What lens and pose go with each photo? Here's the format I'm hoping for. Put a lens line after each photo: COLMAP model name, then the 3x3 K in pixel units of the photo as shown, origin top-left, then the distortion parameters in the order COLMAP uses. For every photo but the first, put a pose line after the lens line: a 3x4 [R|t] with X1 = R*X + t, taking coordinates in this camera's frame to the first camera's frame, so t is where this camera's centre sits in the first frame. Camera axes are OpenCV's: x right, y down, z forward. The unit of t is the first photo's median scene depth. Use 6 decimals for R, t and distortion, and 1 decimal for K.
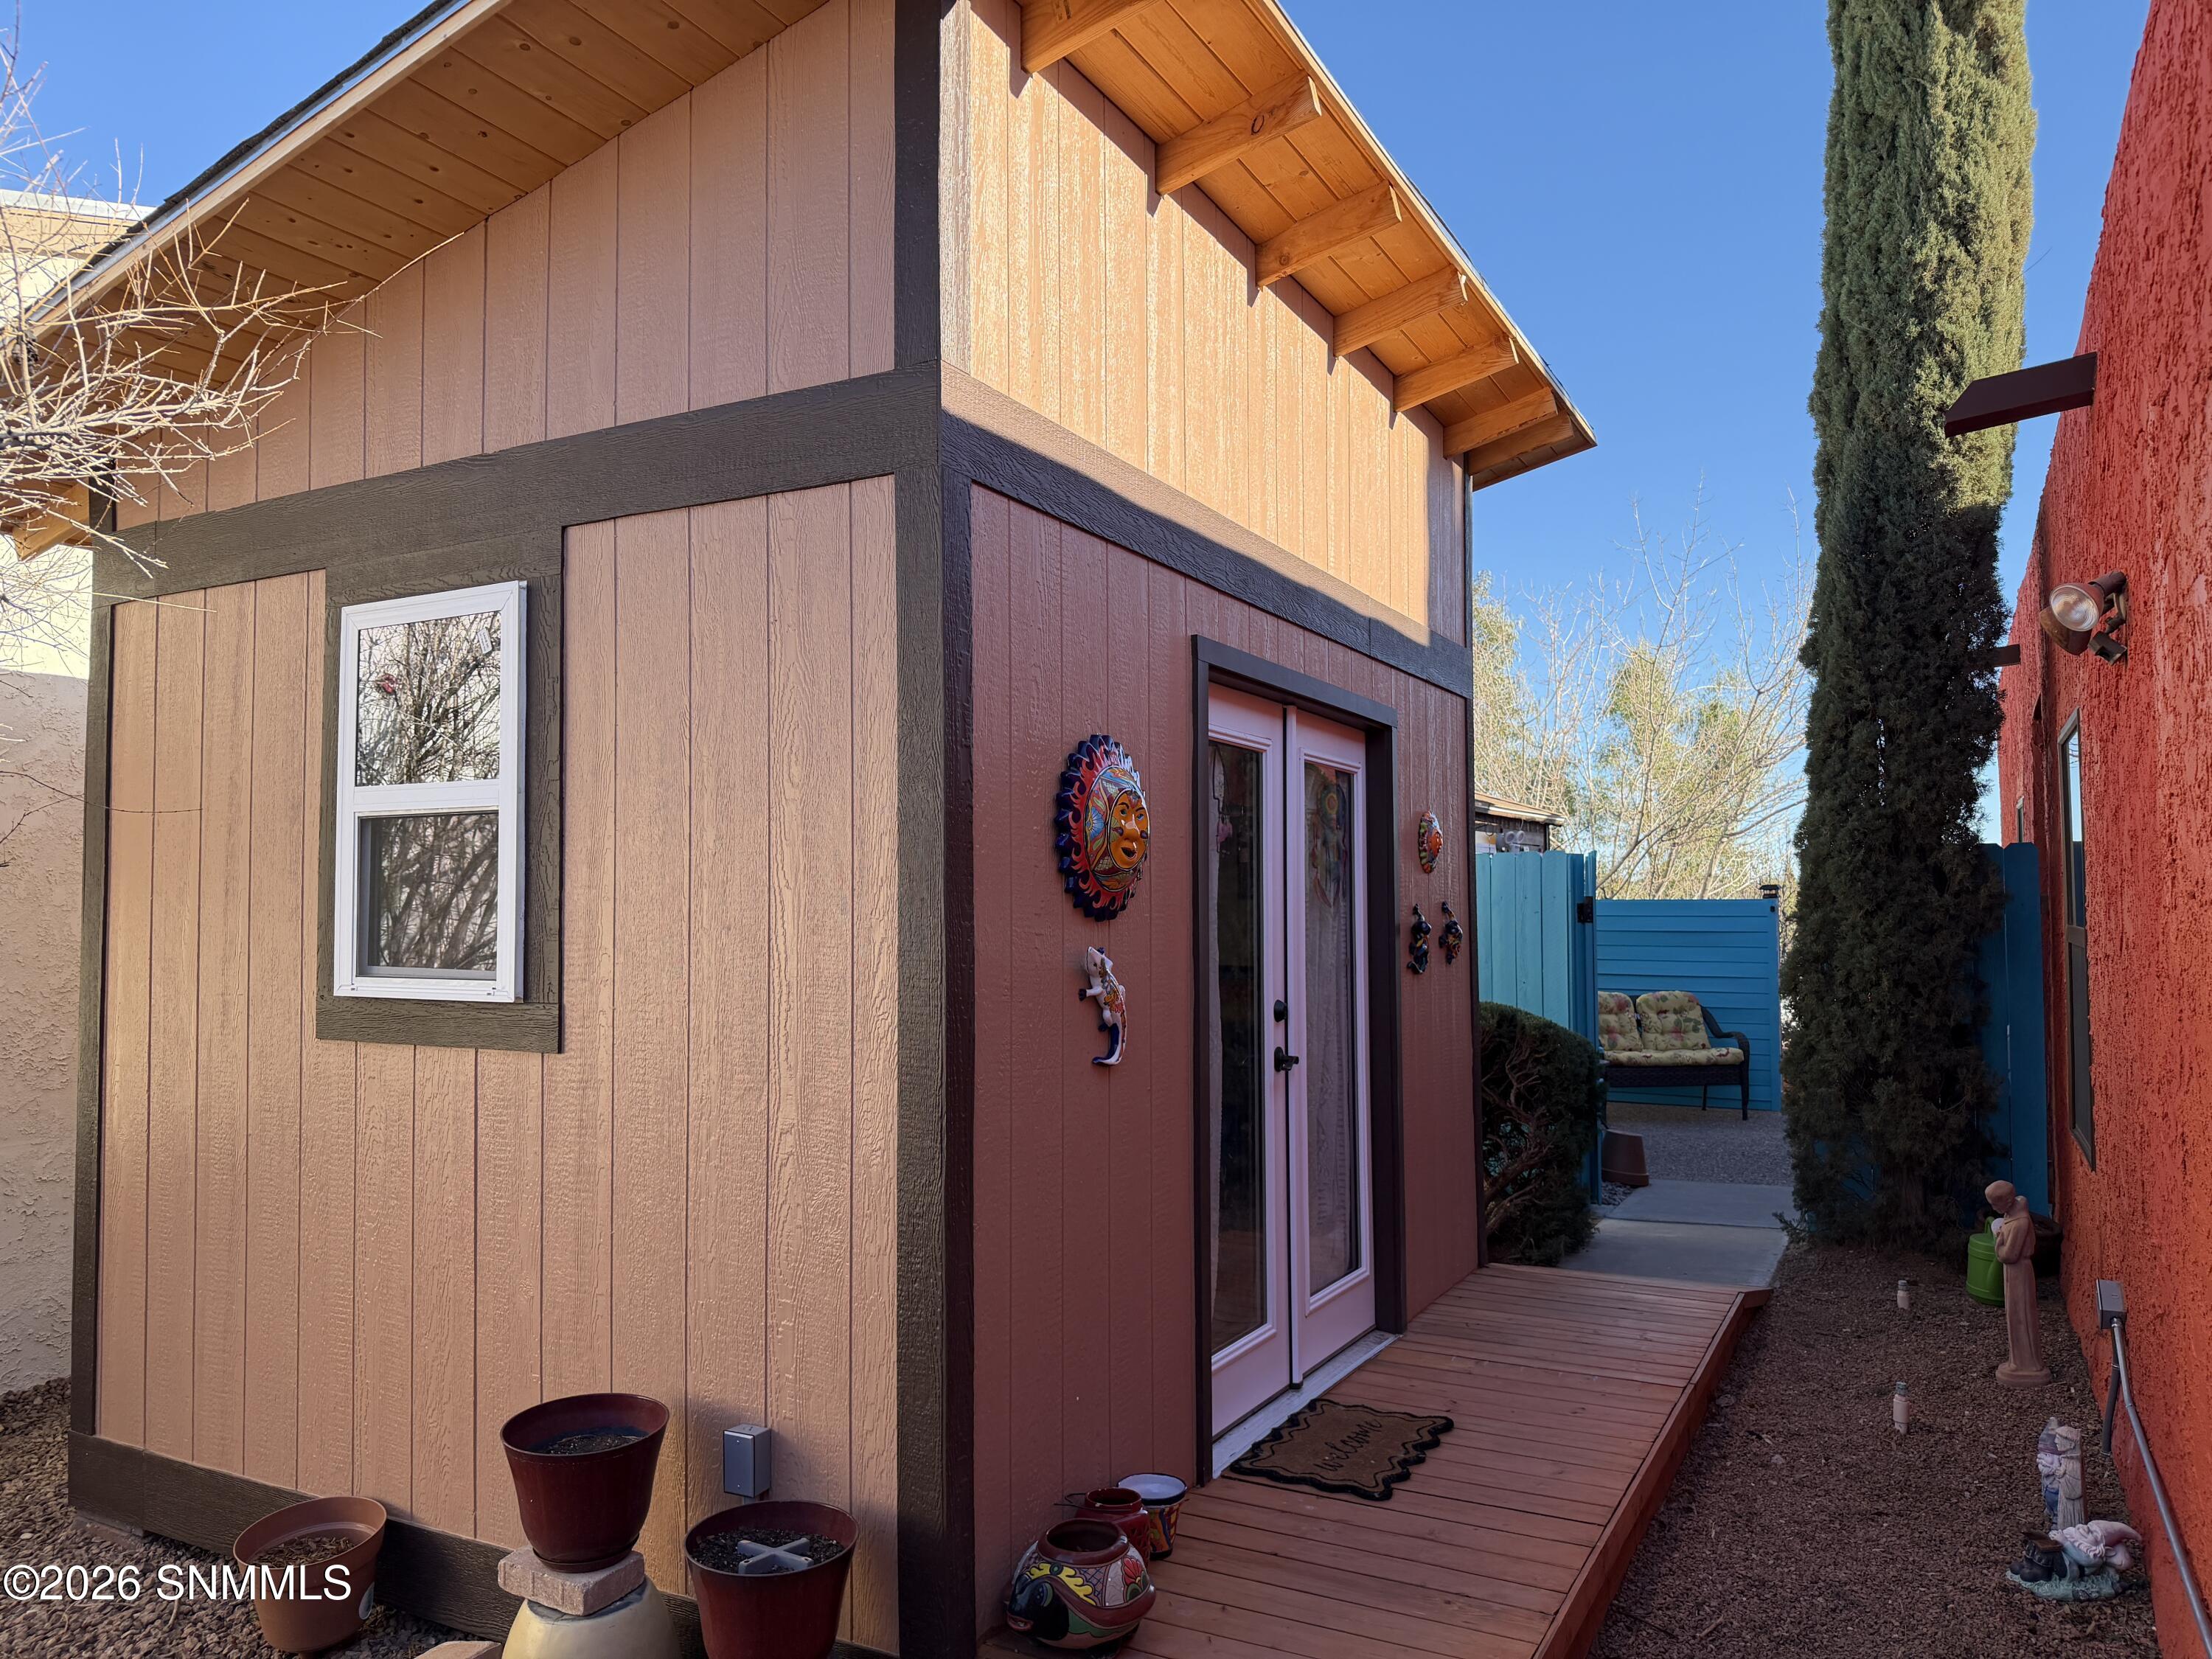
lens RADIAL K [[1528.2, 0, 1112.5], [0, 1528.2, 836.1], [0, 0, 1]] dist [0.013378, -0.032338]
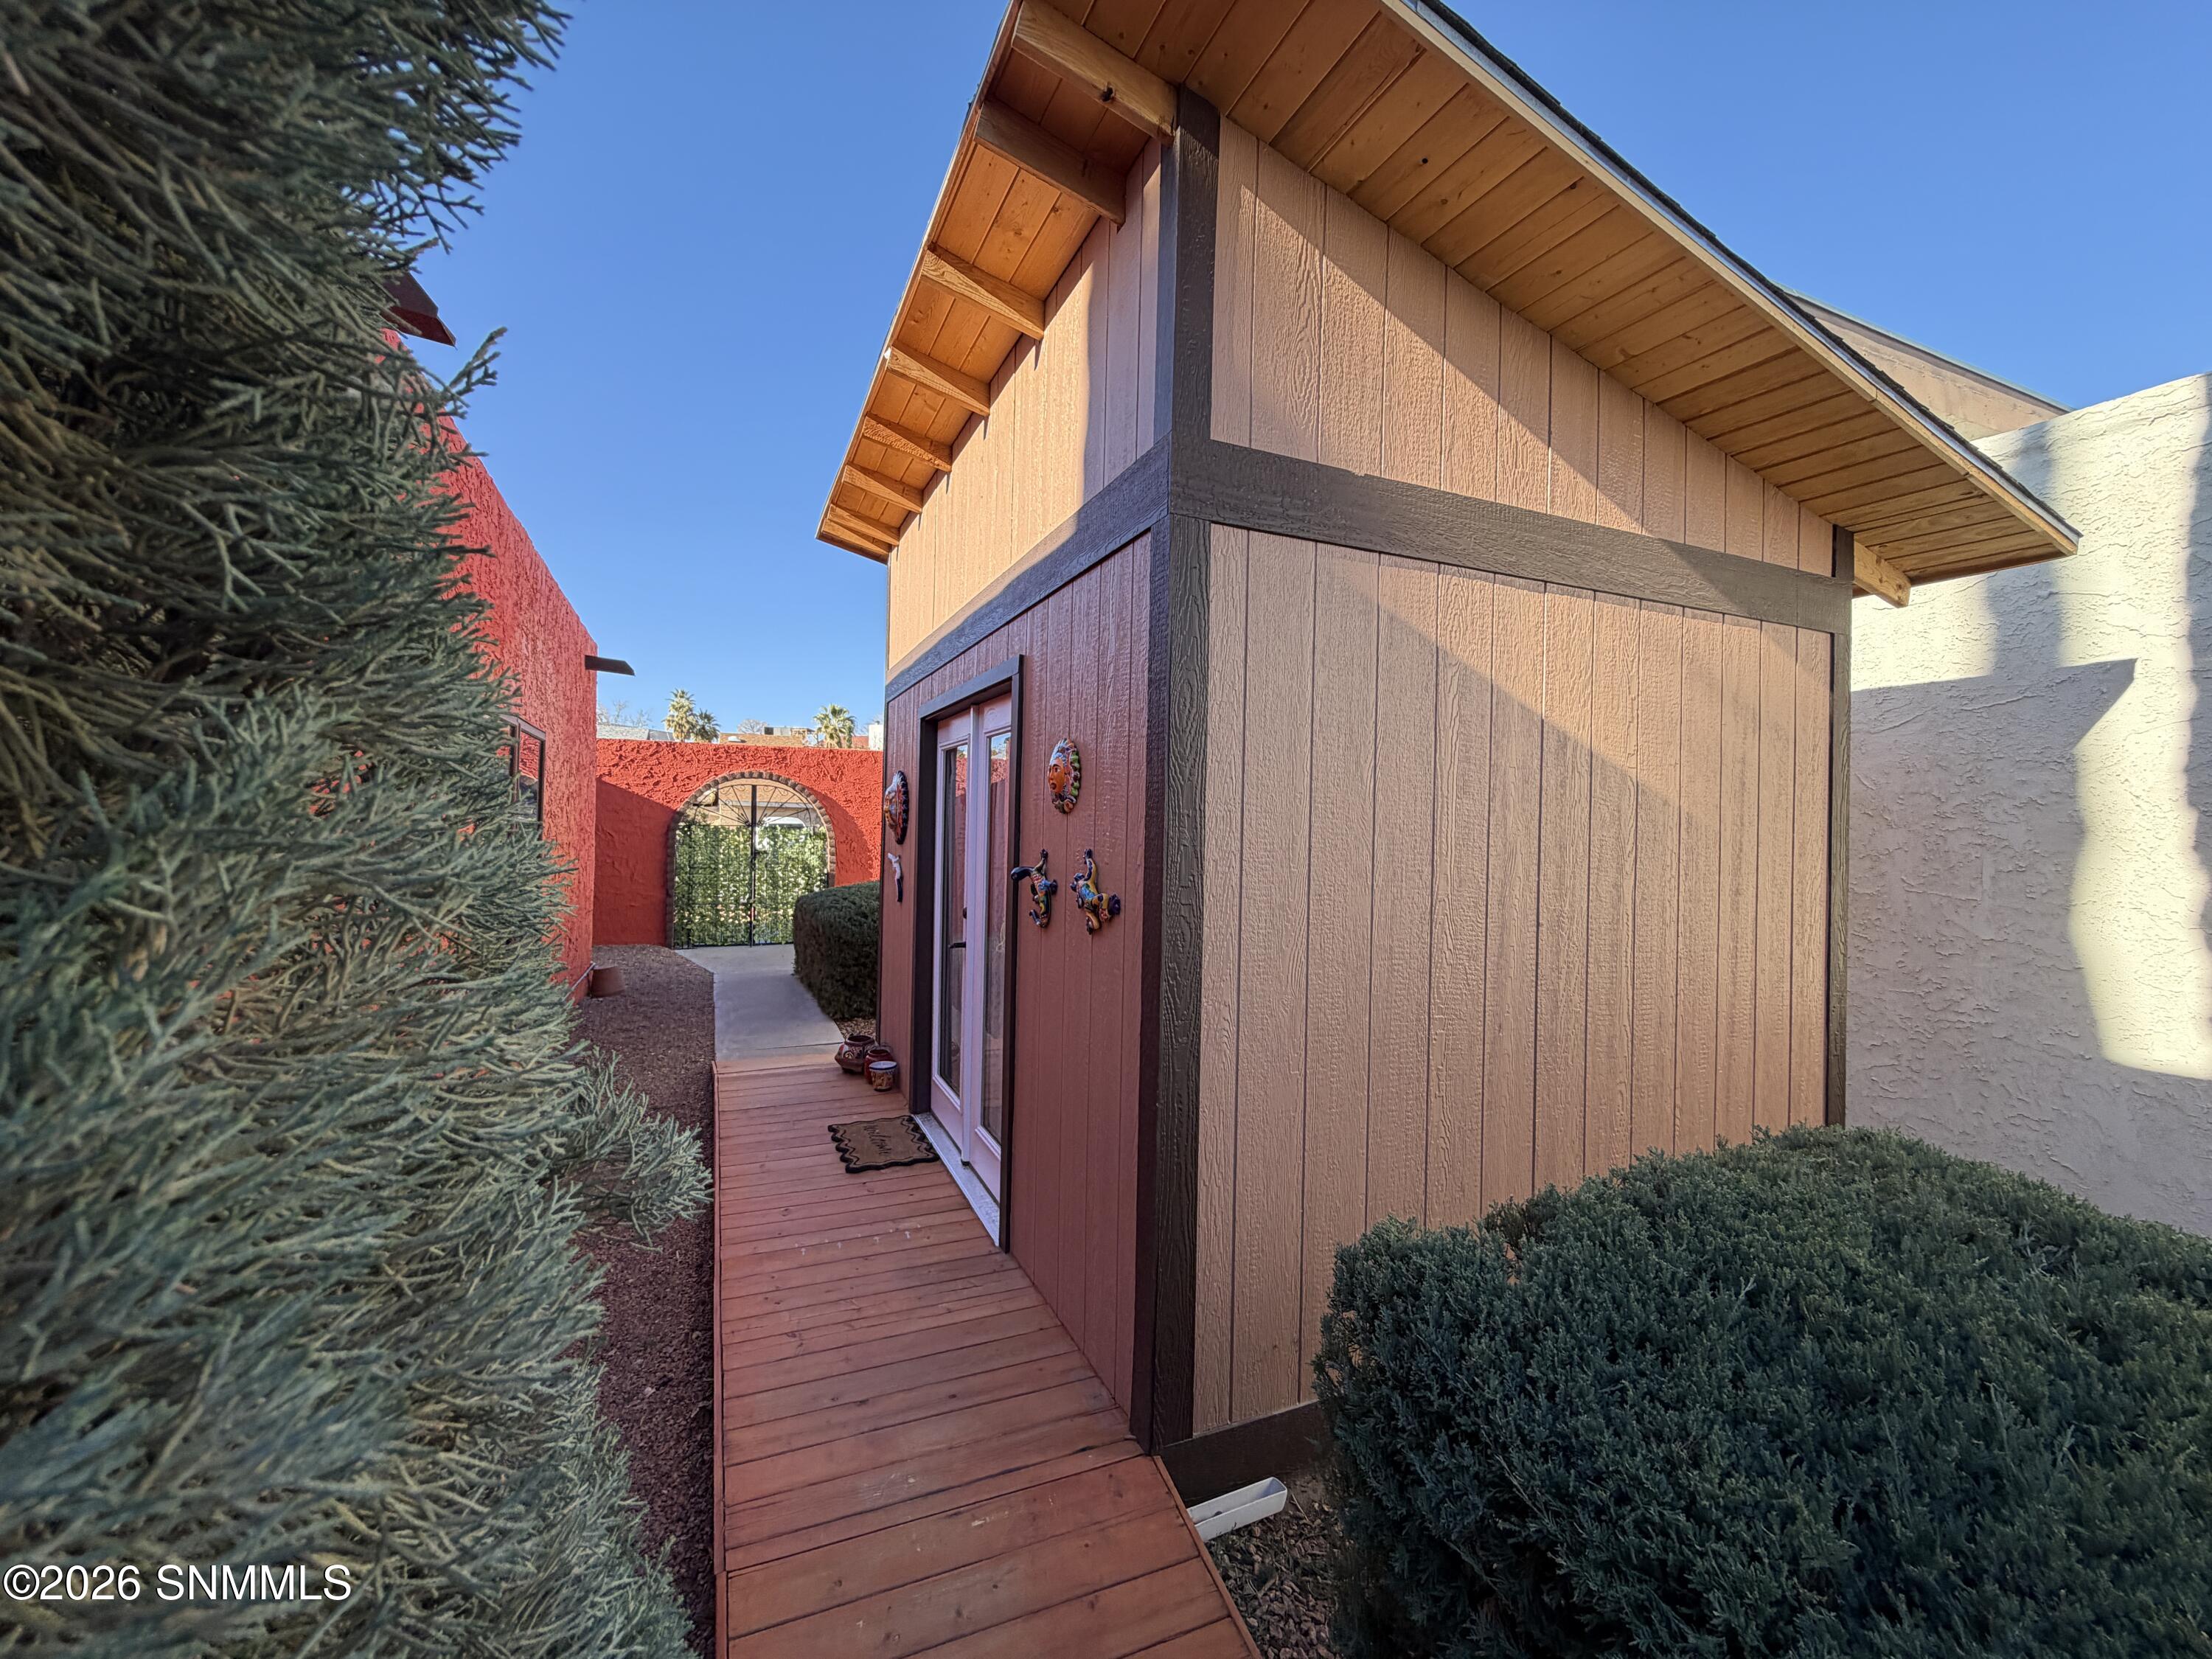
lens RADIAL K [[897.5, 0, 1106.0], [0, 897.5, 829.5], [0, 0, 1]] dist [0.002376, 0.000125]
pose [[-0.614701, -0.007156, -0.788728, 0.496153], [0.019688, 0.999508, -0.024412, 0.039321], [0.788514, -0.030535, -0.614258, 1.123189]]
